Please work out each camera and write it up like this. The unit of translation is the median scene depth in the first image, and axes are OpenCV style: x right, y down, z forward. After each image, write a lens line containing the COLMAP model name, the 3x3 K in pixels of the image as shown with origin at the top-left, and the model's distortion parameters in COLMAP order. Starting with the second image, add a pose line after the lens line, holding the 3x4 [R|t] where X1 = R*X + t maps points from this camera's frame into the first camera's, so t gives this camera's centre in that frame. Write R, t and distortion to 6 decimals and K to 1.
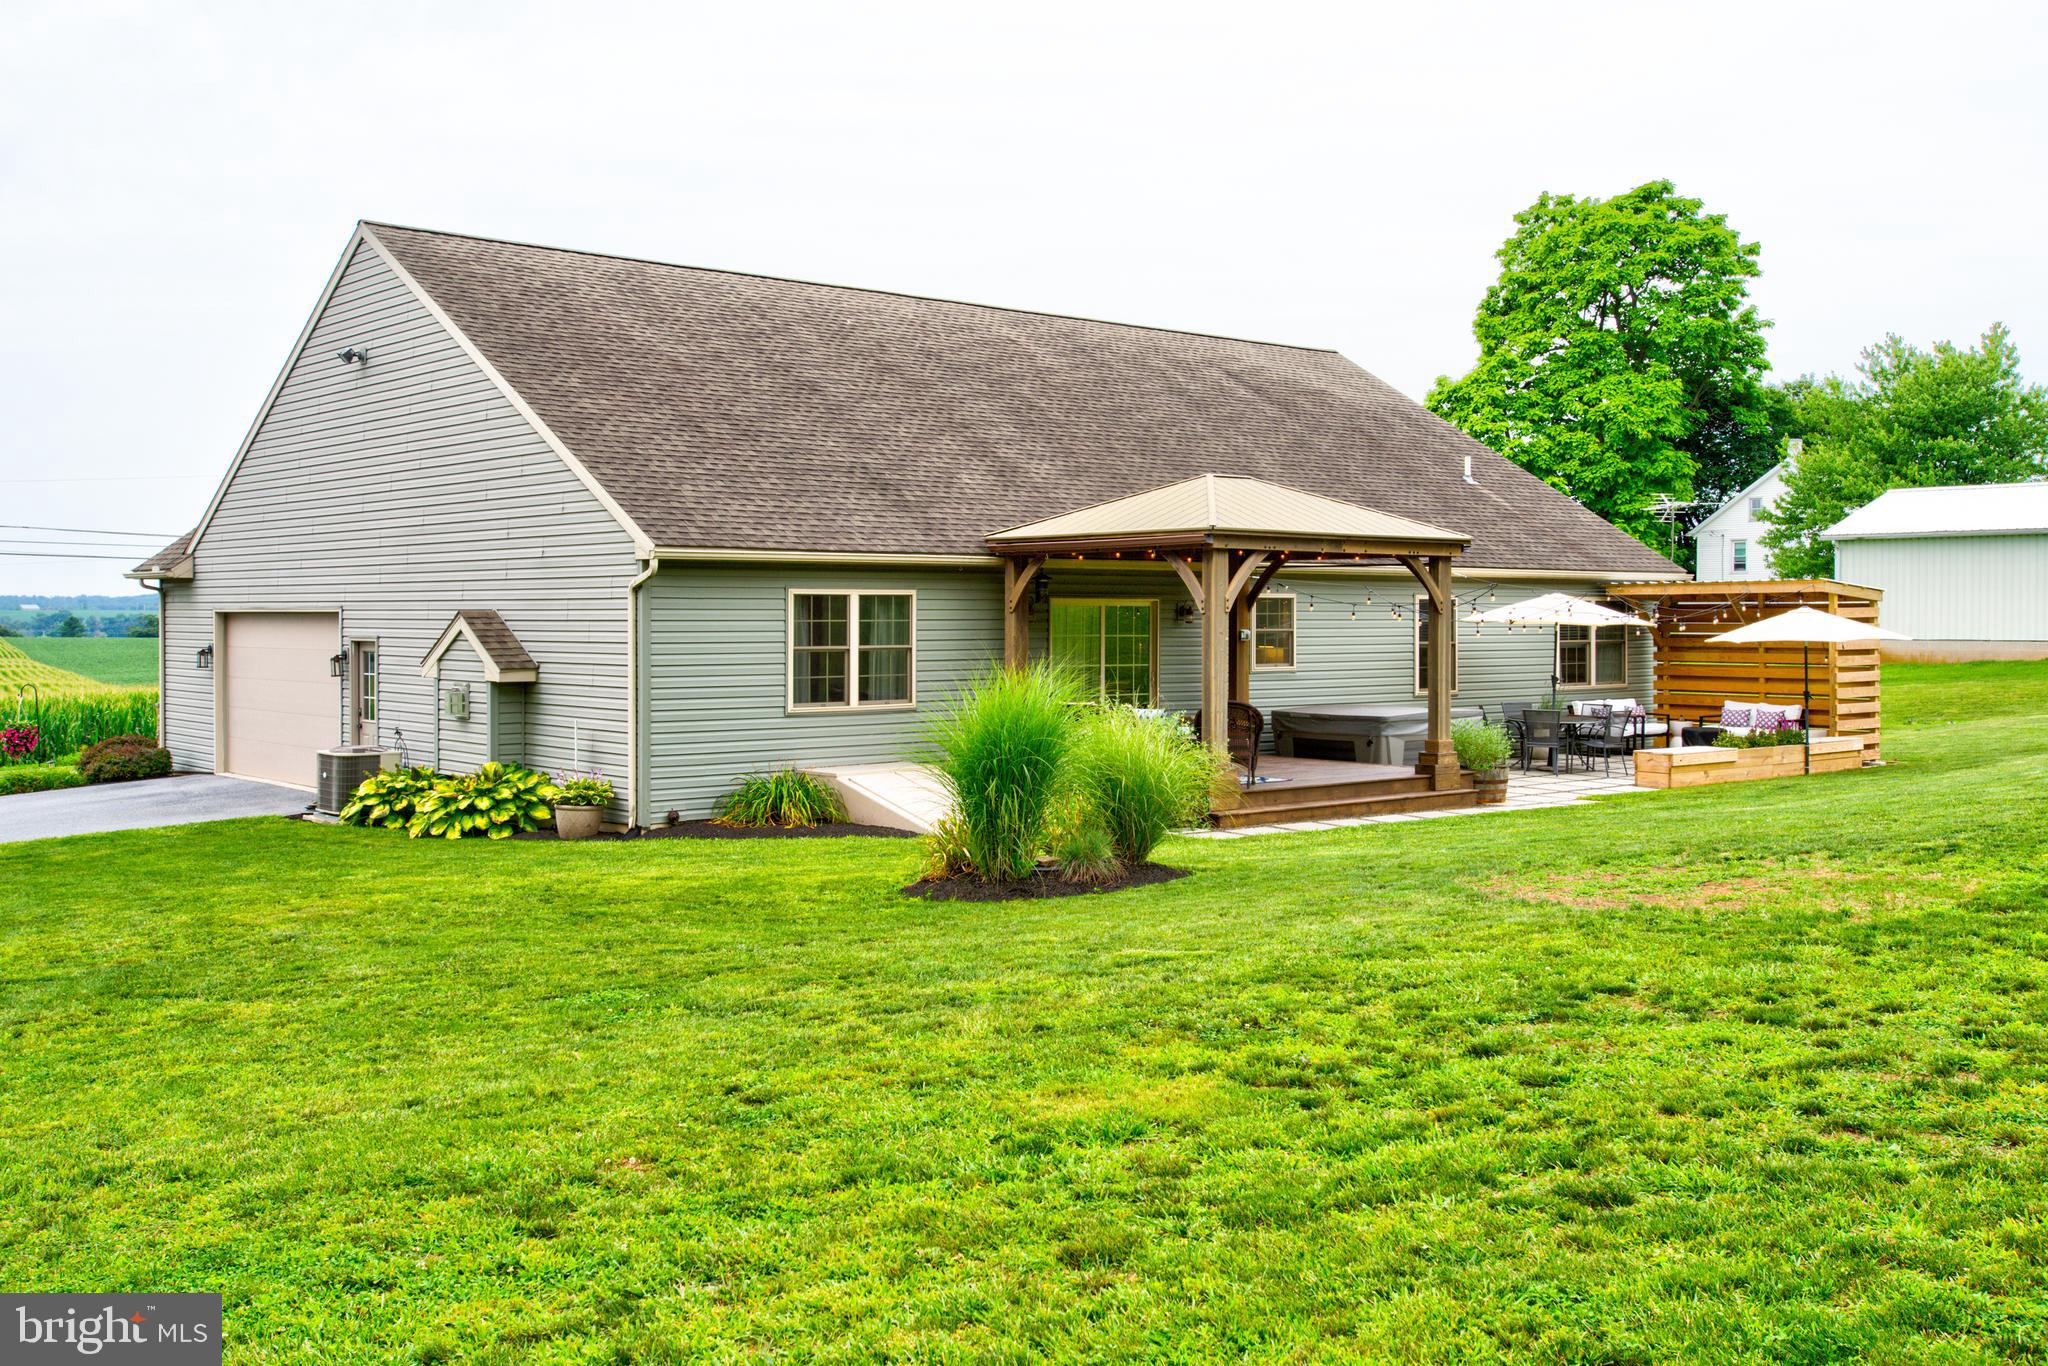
lens RADIAL K [[1937.5, 0, 1023.9], [0, 1937.5, 674.8], [0, 0, 1]] dist [-0.002416, 0.000000]
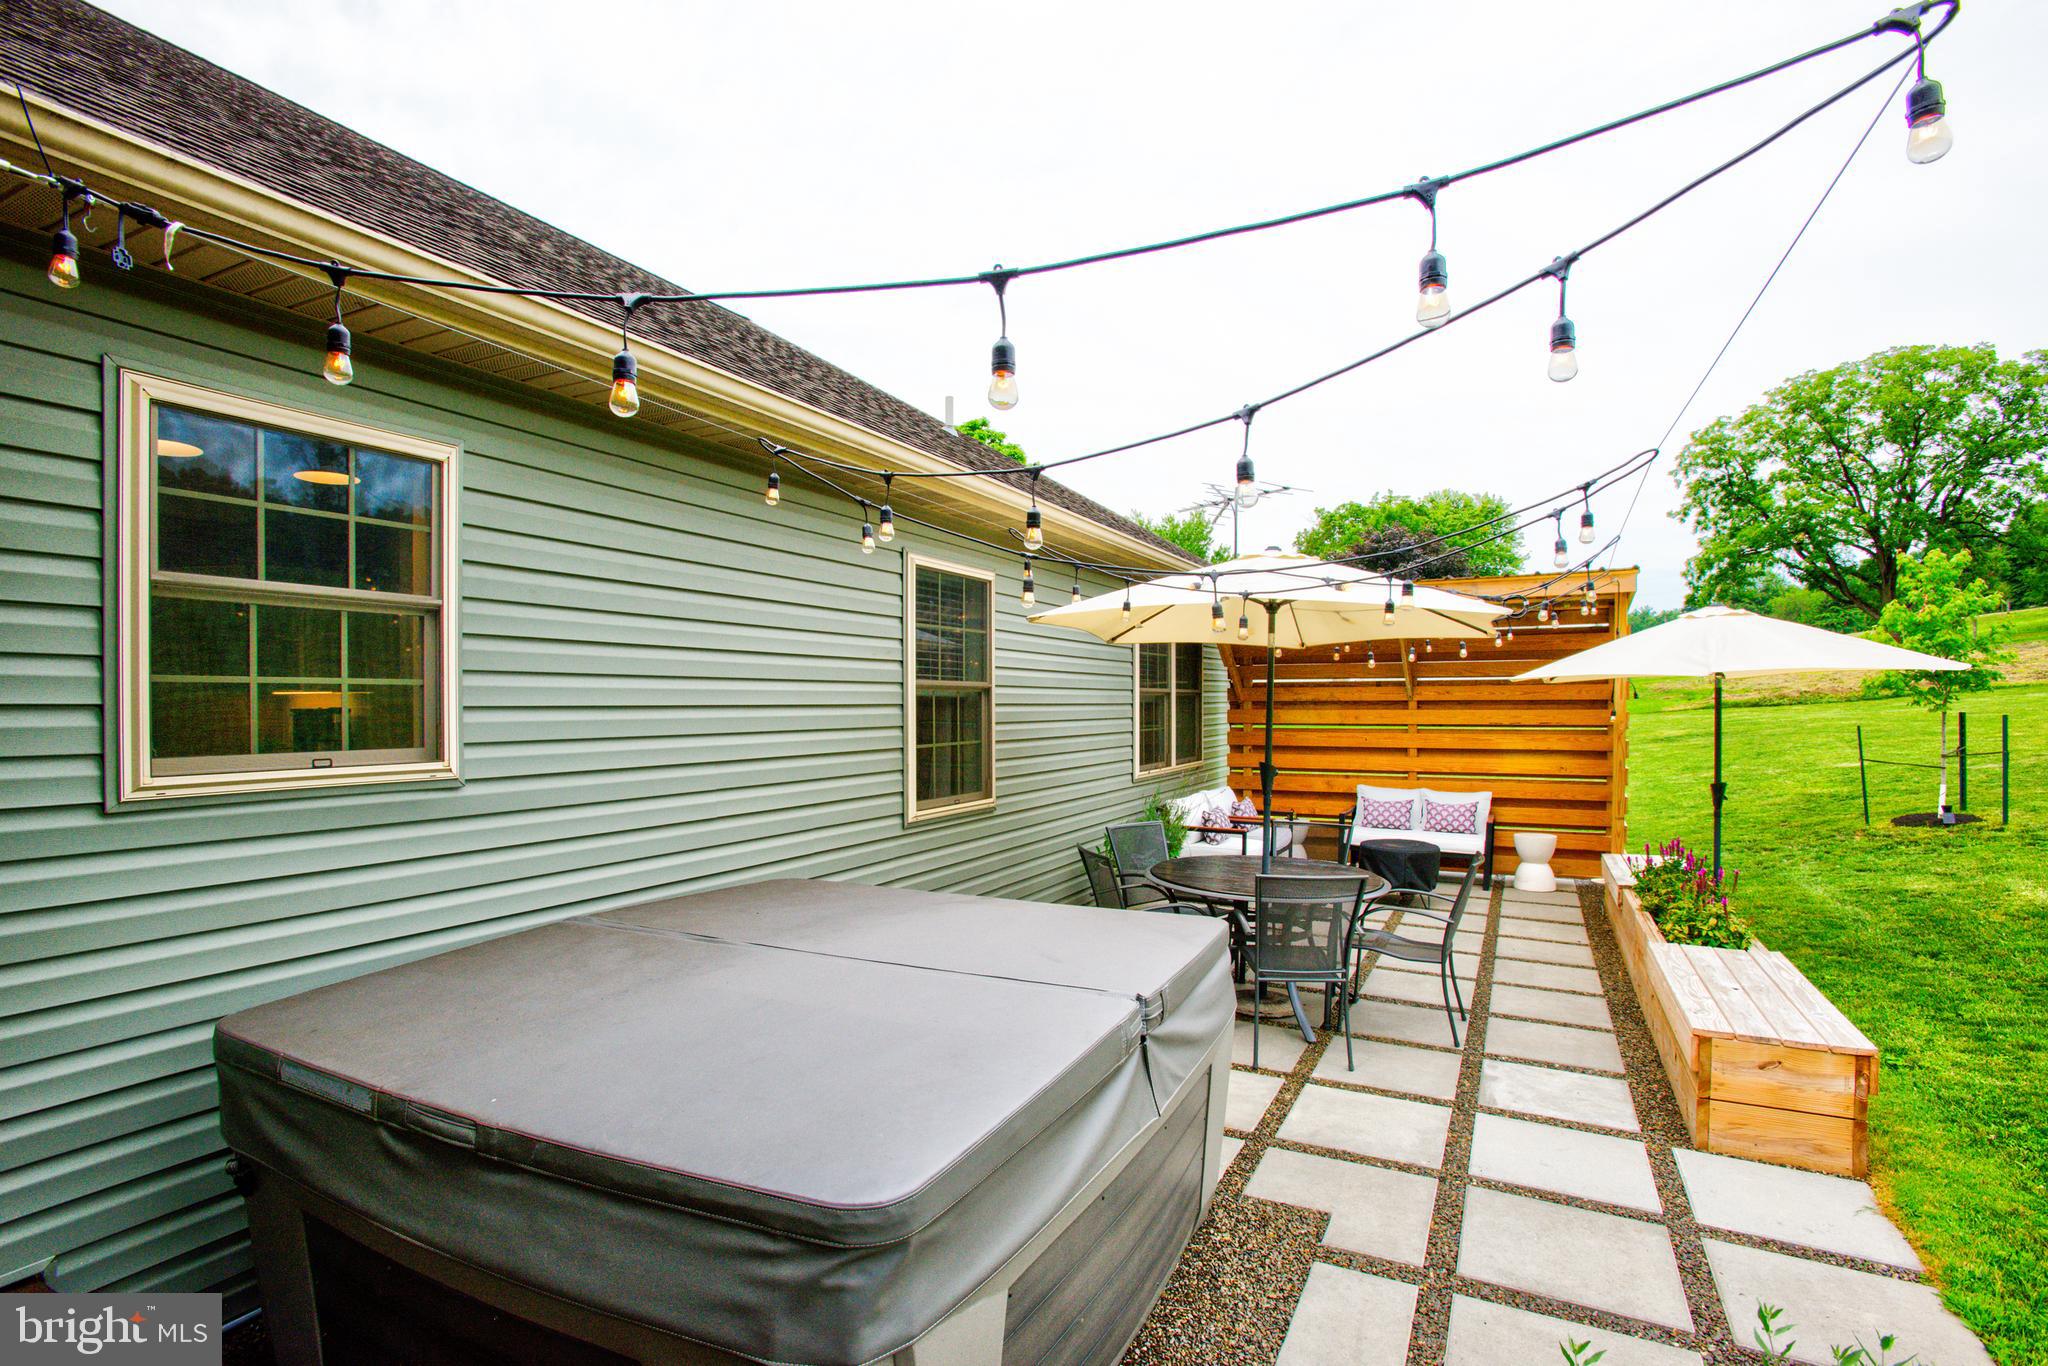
lens RADIAL K [[1015.1, 0, 1020.0], [0, 1015.1, 694.6], [0, 0, 1]] dist [-0.052606, 0.021806]
pose [[0.922806, 0.004557, 0.385239, 0.132048], [0.009636, 0.999344, -0.034904, -0.005701], [-0.385145, 0.035921, 0.922157, 0.744097]]
